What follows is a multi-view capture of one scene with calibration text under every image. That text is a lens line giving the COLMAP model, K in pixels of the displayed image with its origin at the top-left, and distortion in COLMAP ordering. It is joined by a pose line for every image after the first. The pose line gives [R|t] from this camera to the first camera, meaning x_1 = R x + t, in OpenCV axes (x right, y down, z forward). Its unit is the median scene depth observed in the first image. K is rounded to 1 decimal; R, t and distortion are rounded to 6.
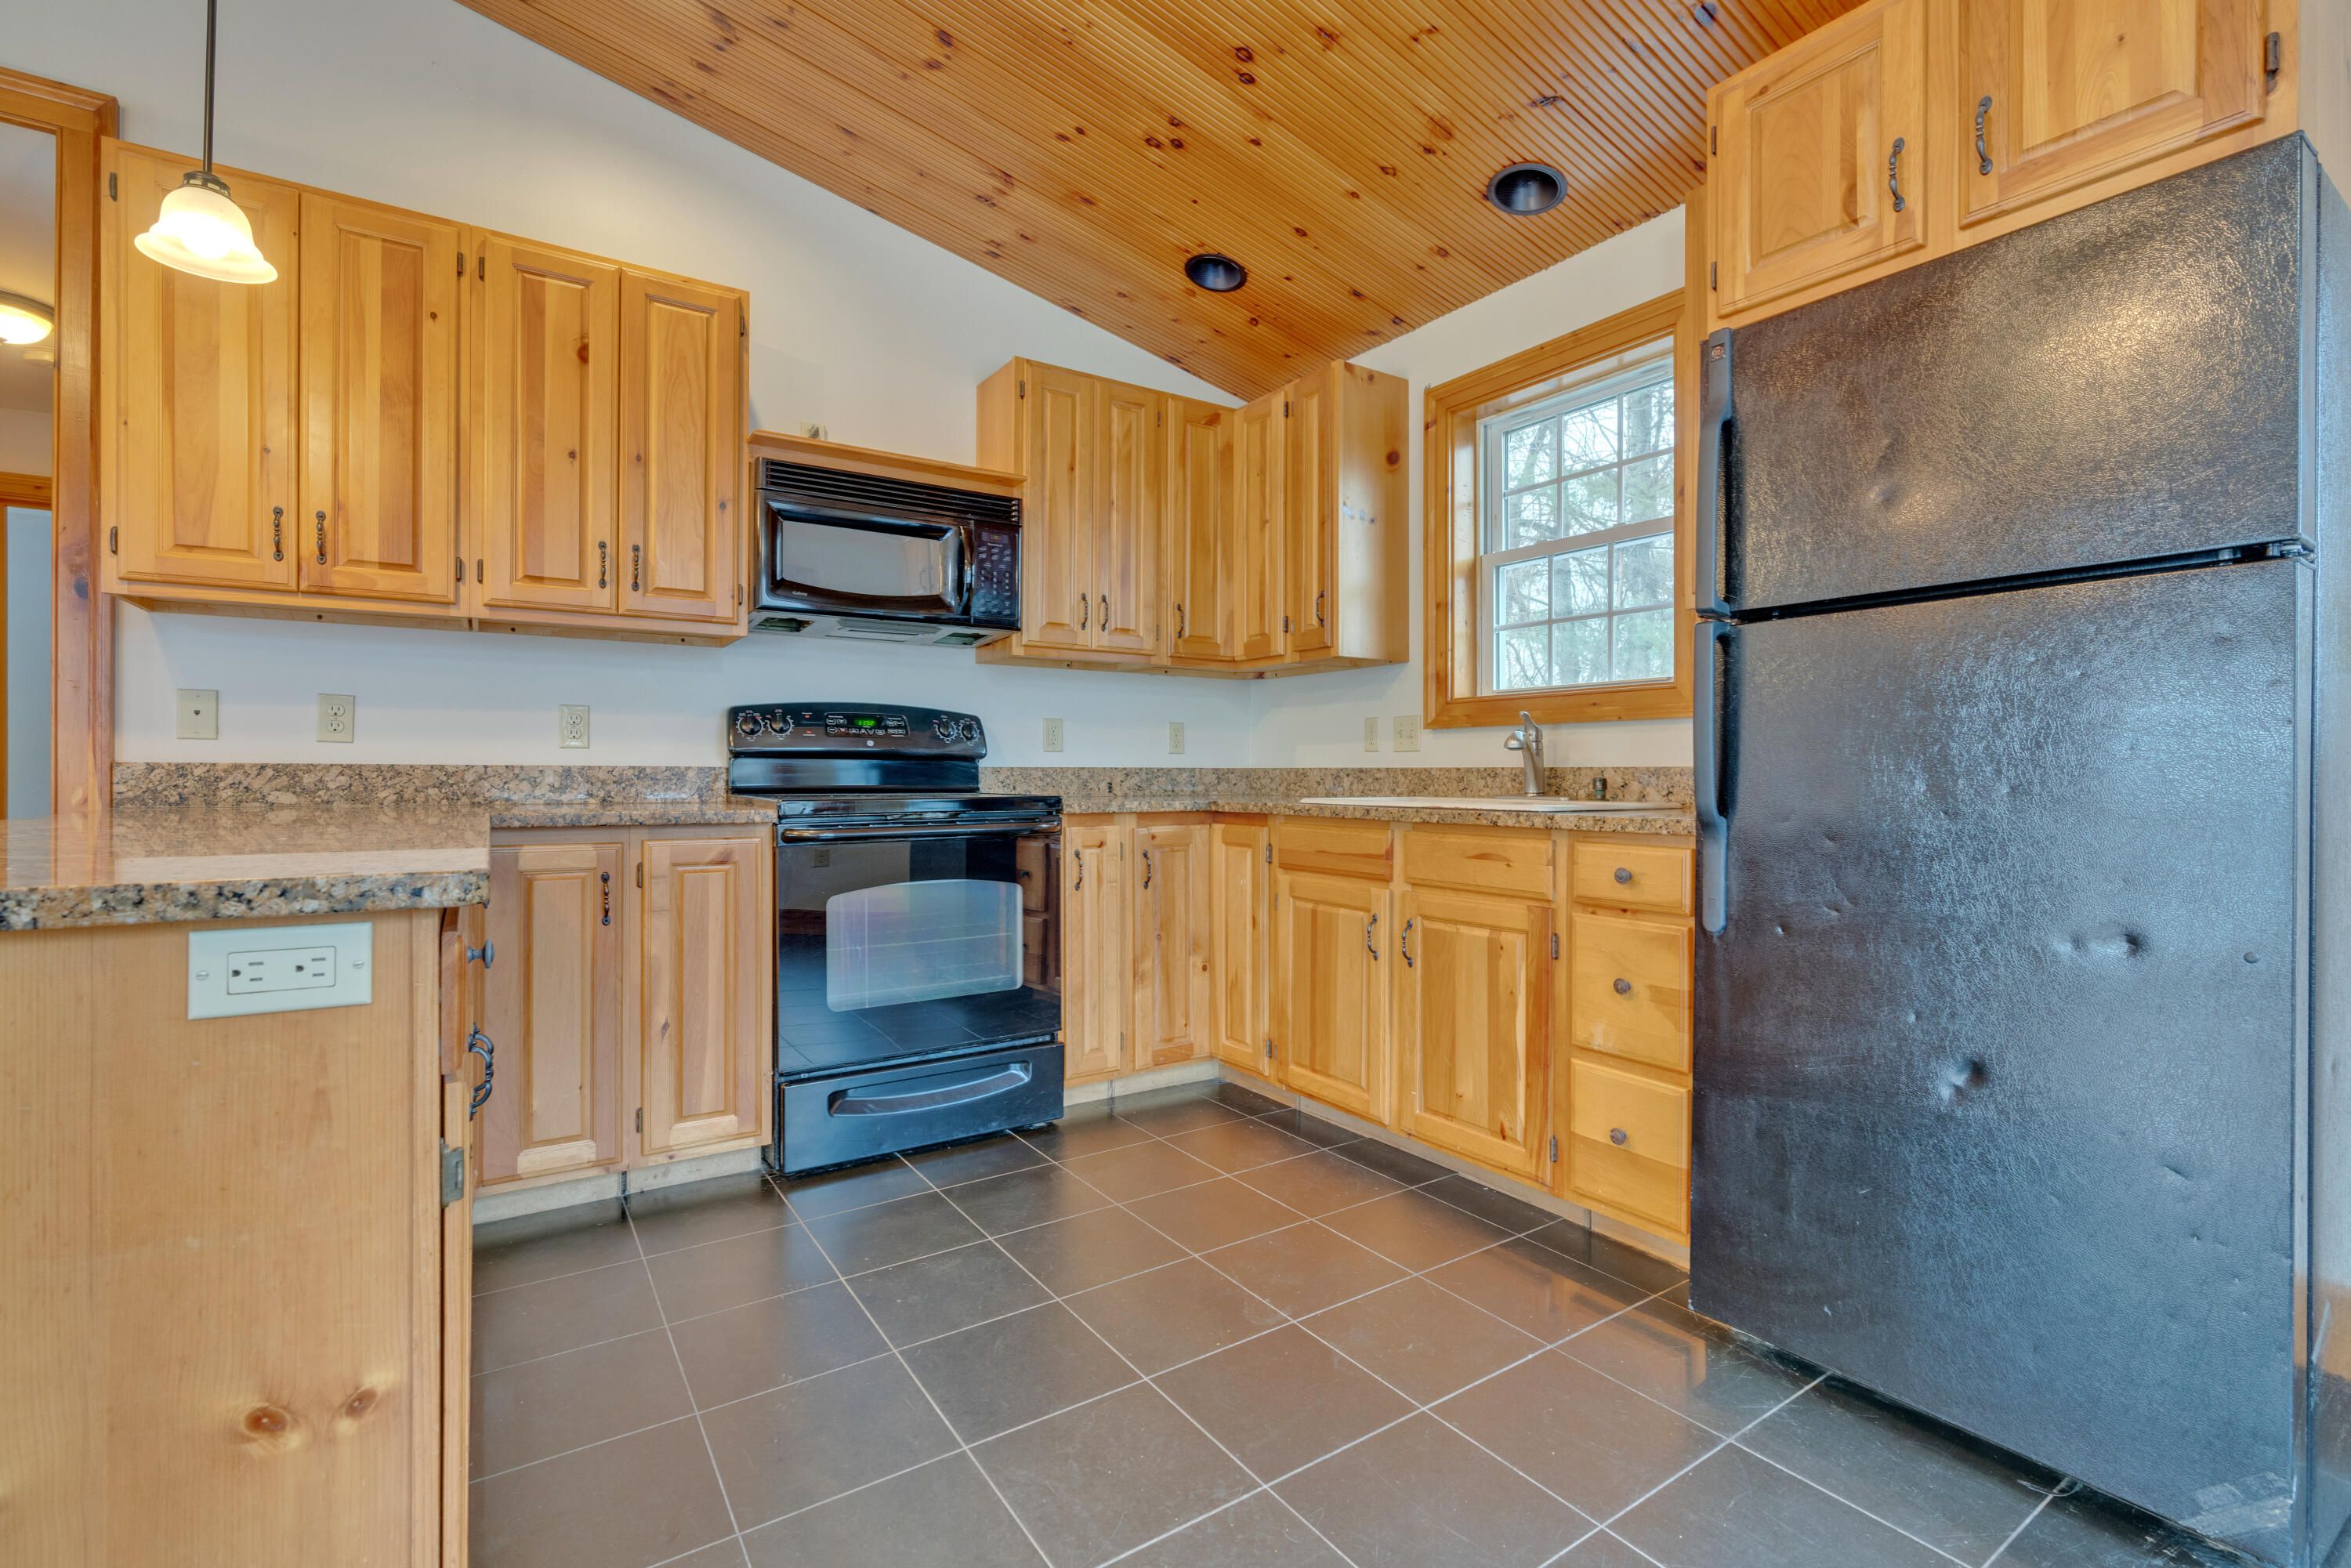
lens RADIAL K [[1038.9, 0, 1185.0], [0, 1038.9, 773.4], [0, 0, 1]] dist [0.000511, 0.000411]
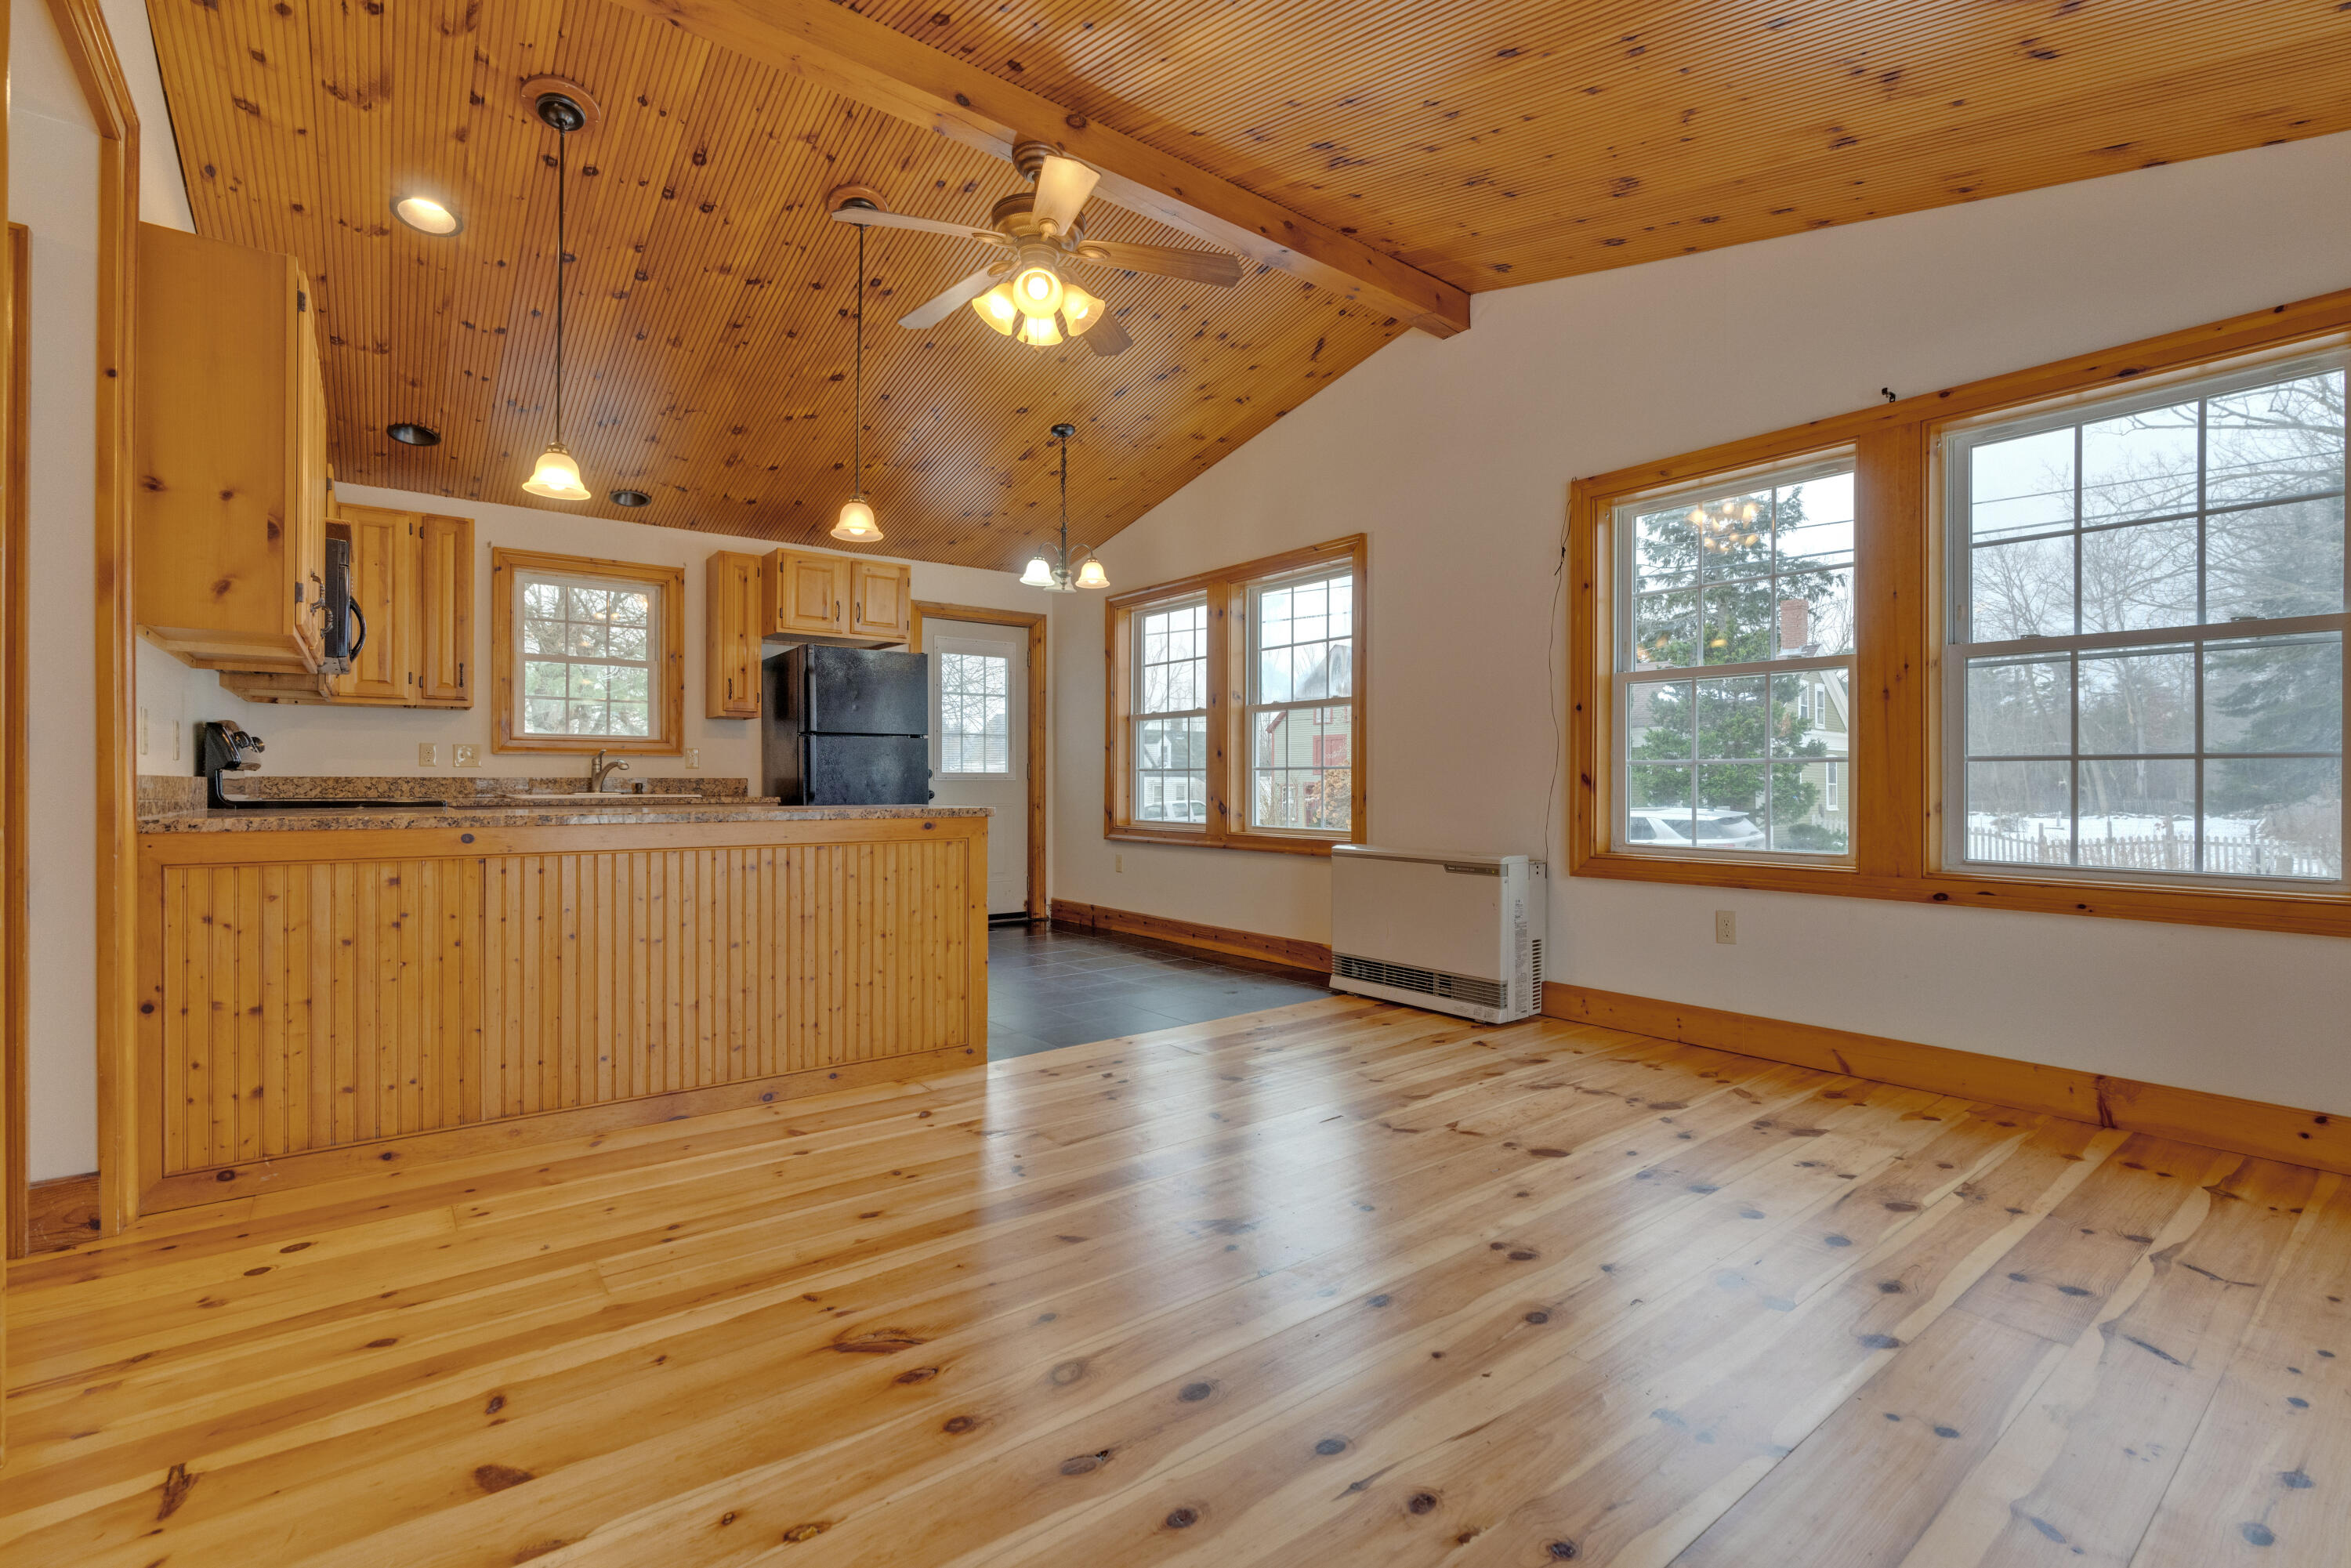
lens RADIAL K [[1054.4, 0, 1175.5], [0, 1054.4, 784.0], [0, 0, 1]] dist [0.000057, 0.000216]
pose [[-0.060618, -0.002454, 0.998158, -1.713931], [0.001751, 0.999995, 0.002564, 0.002937], [-0.998160, 0.001903, -0.060613, 0.049335]]
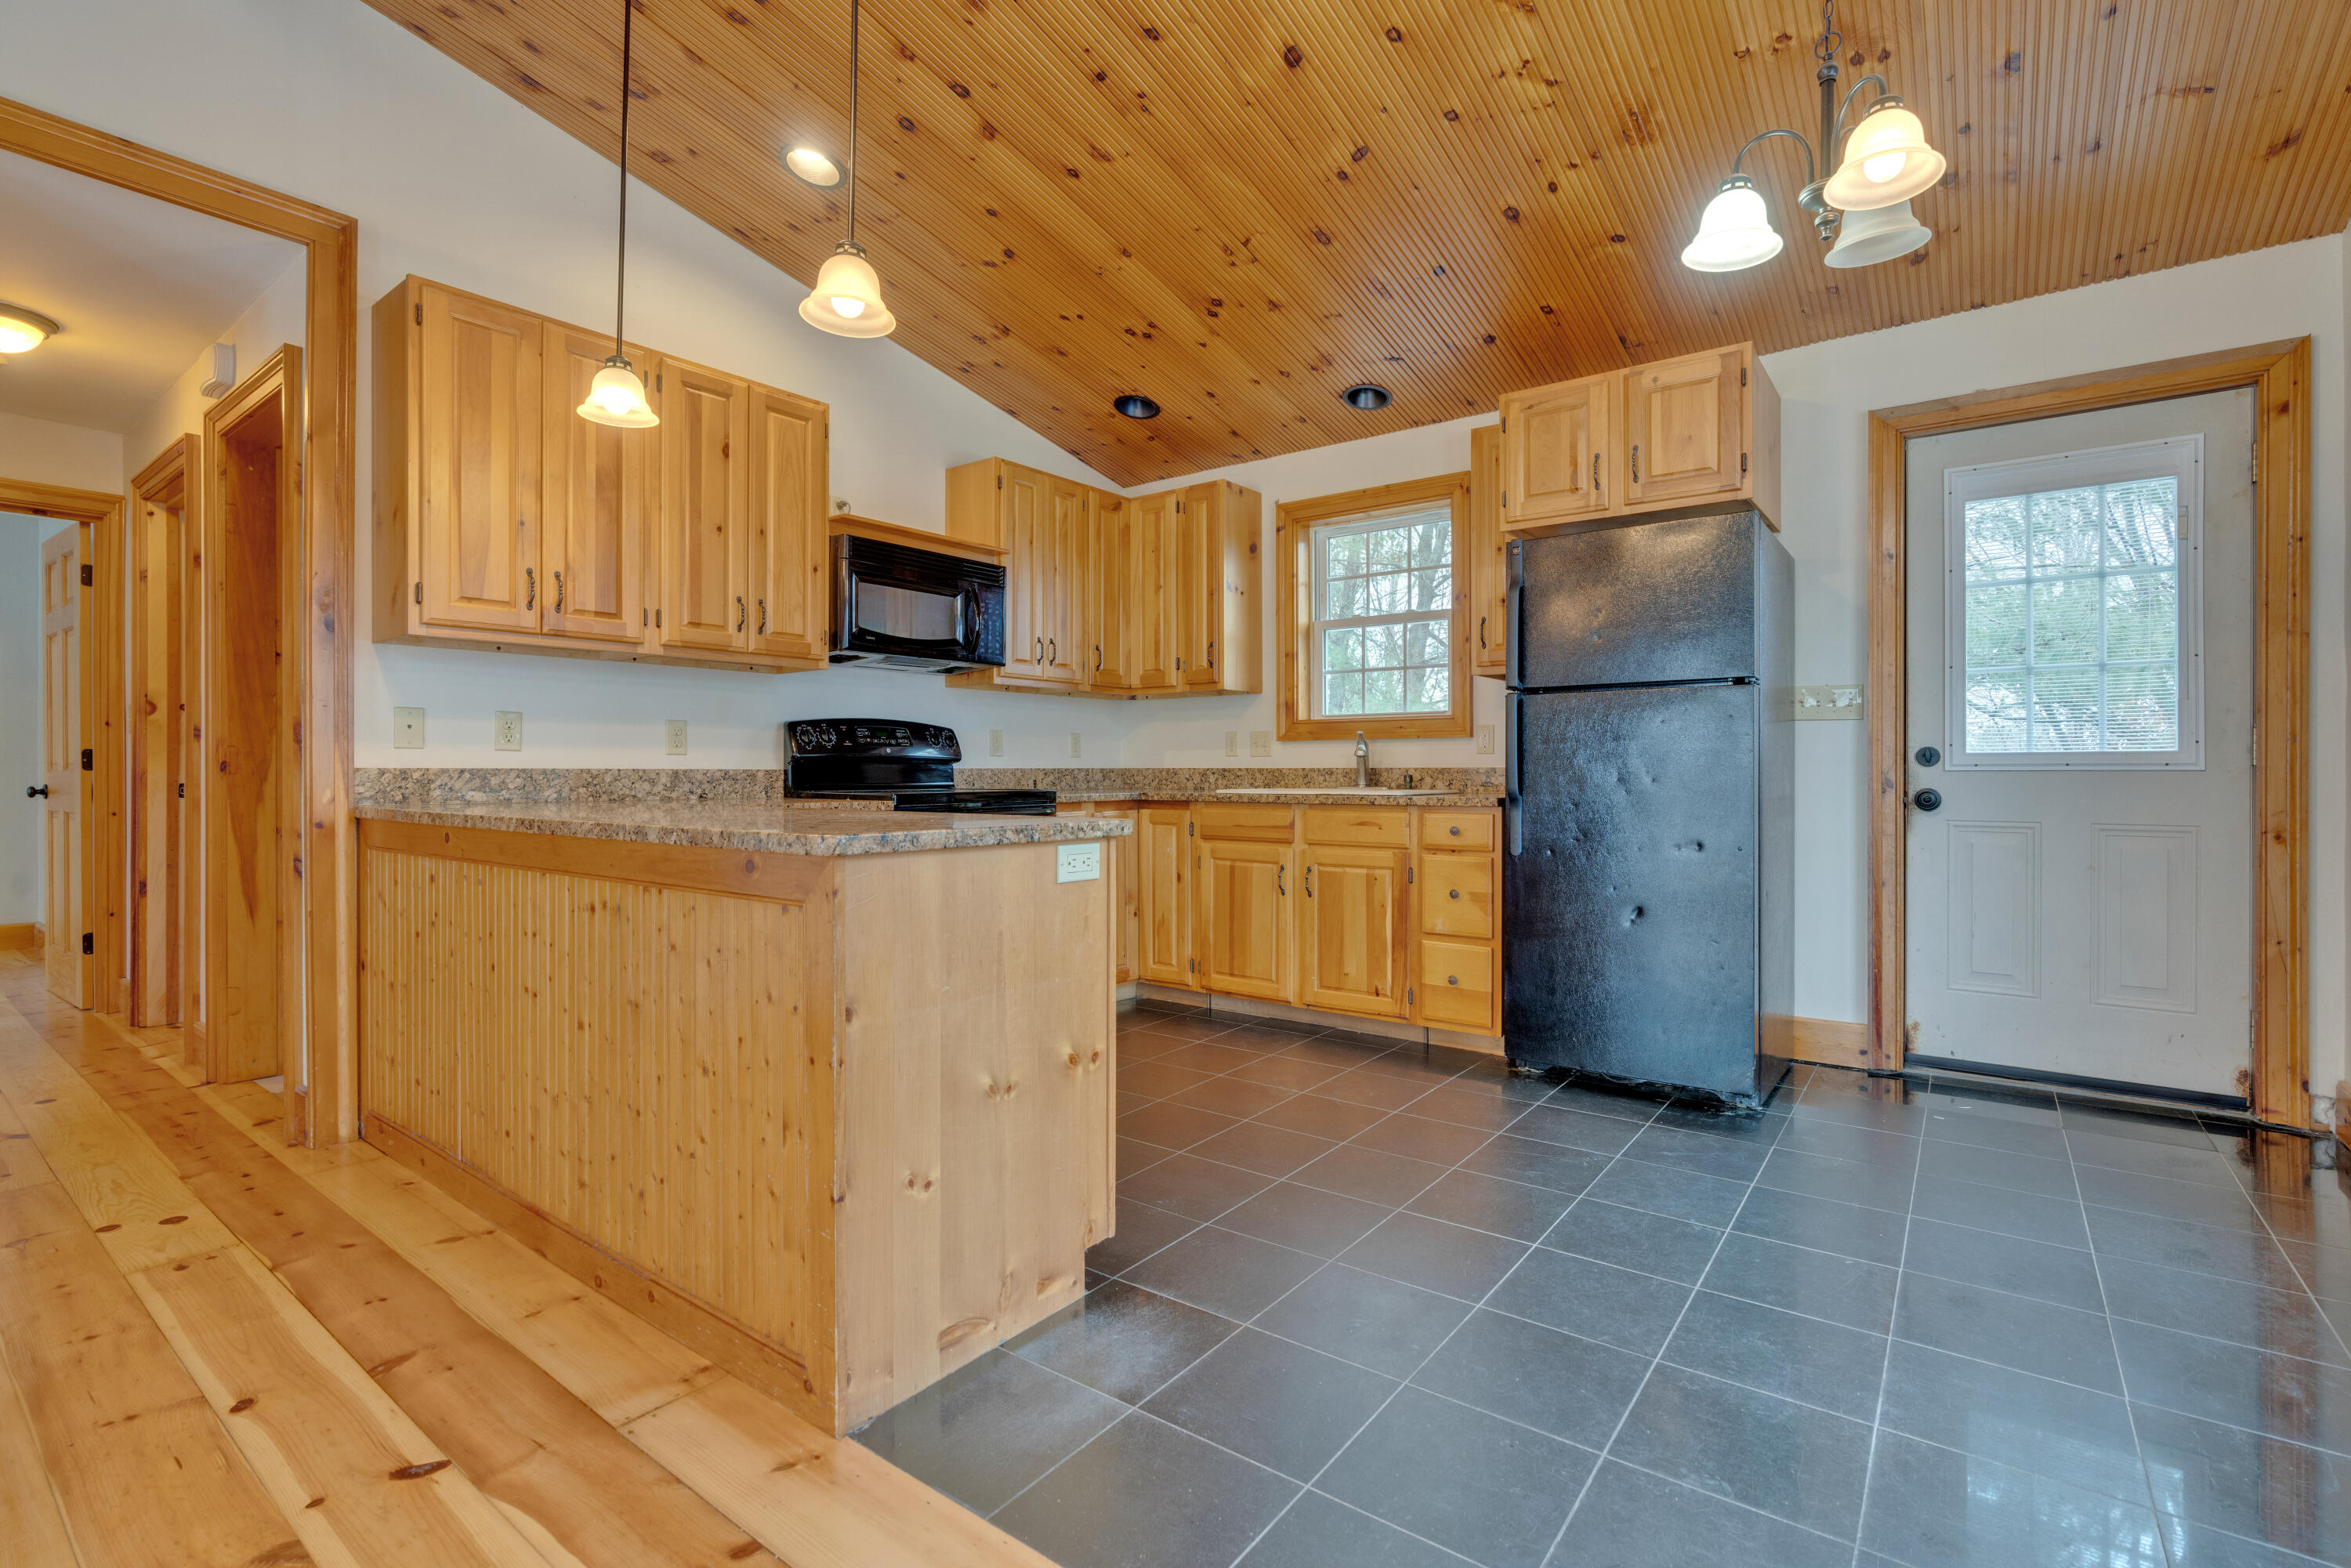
lens RADIAL K [[1051.7, 0, 1178.0], [0, 1051.7, 769.0], [0, 0, 1]] dist [-0.001438, 0.000124]
pose [[0.946928, -0.003298, 0.321428, -0.424247], [0.003719, 0.999993, -0.000694, -0.004236], [-0.321424, 0.001853, 0.946934, -0.380160]]
